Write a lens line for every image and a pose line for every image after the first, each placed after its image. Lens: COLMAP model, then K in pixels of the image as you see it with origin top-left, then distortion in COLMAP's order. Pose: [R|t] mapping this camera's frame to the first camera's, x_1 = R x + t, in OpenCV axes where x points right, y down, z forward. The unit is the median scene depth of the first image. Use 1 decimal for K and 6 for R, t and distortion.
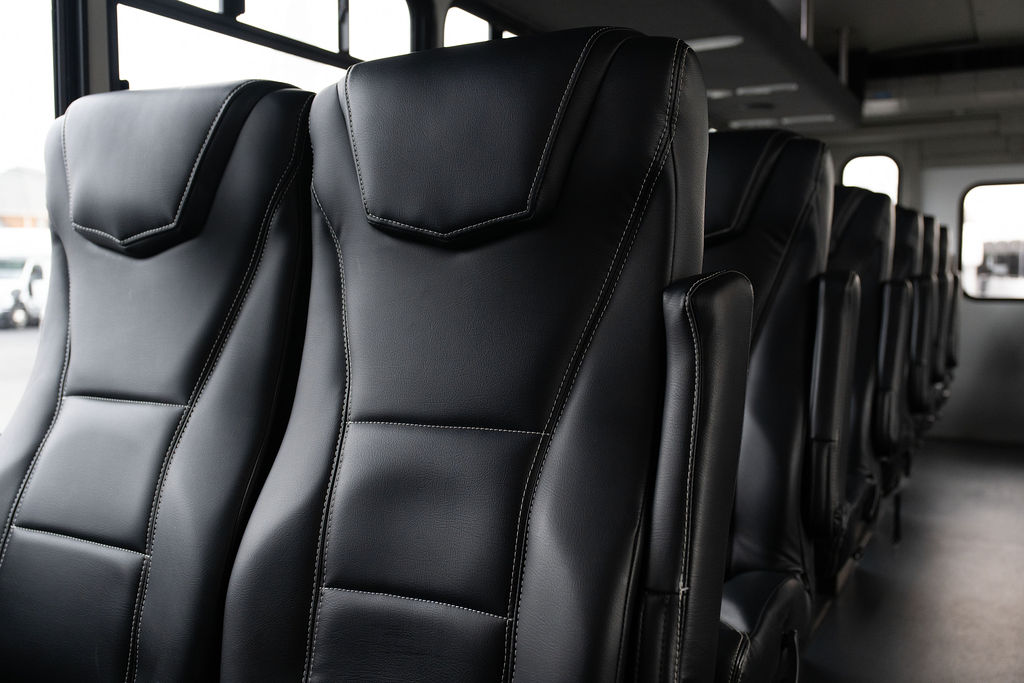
lens RADIAL K [[971.3, 0, 512.0], [0, 971.3, 341.5], [0, 0, 1]] dist [-0.004016, 0.000268]
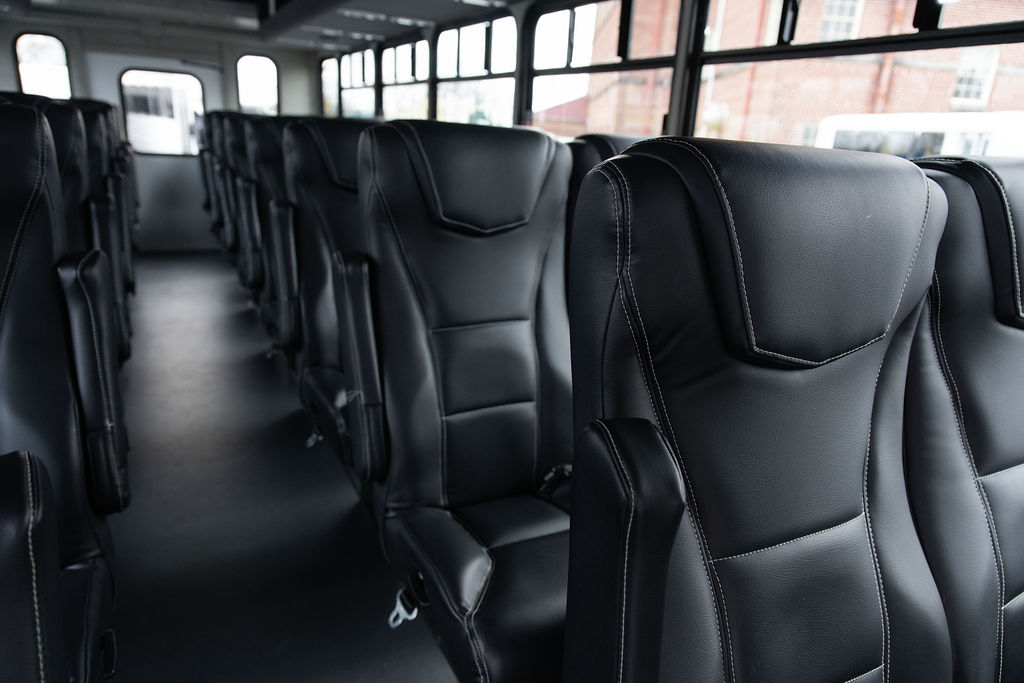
lens RADIAL K [[682.0, 0, 512.0], [0, 682.0, 341.5], [0, 0, 1]] dist [-0.020273, 0.028783]
pose [[0.577729, -0.218058, 0.786562, -0.082048], [0.002285, 0.964083, 0.265593, -0.055525], [-0.816225, -0.151643, 0.557477, -0.082991]]
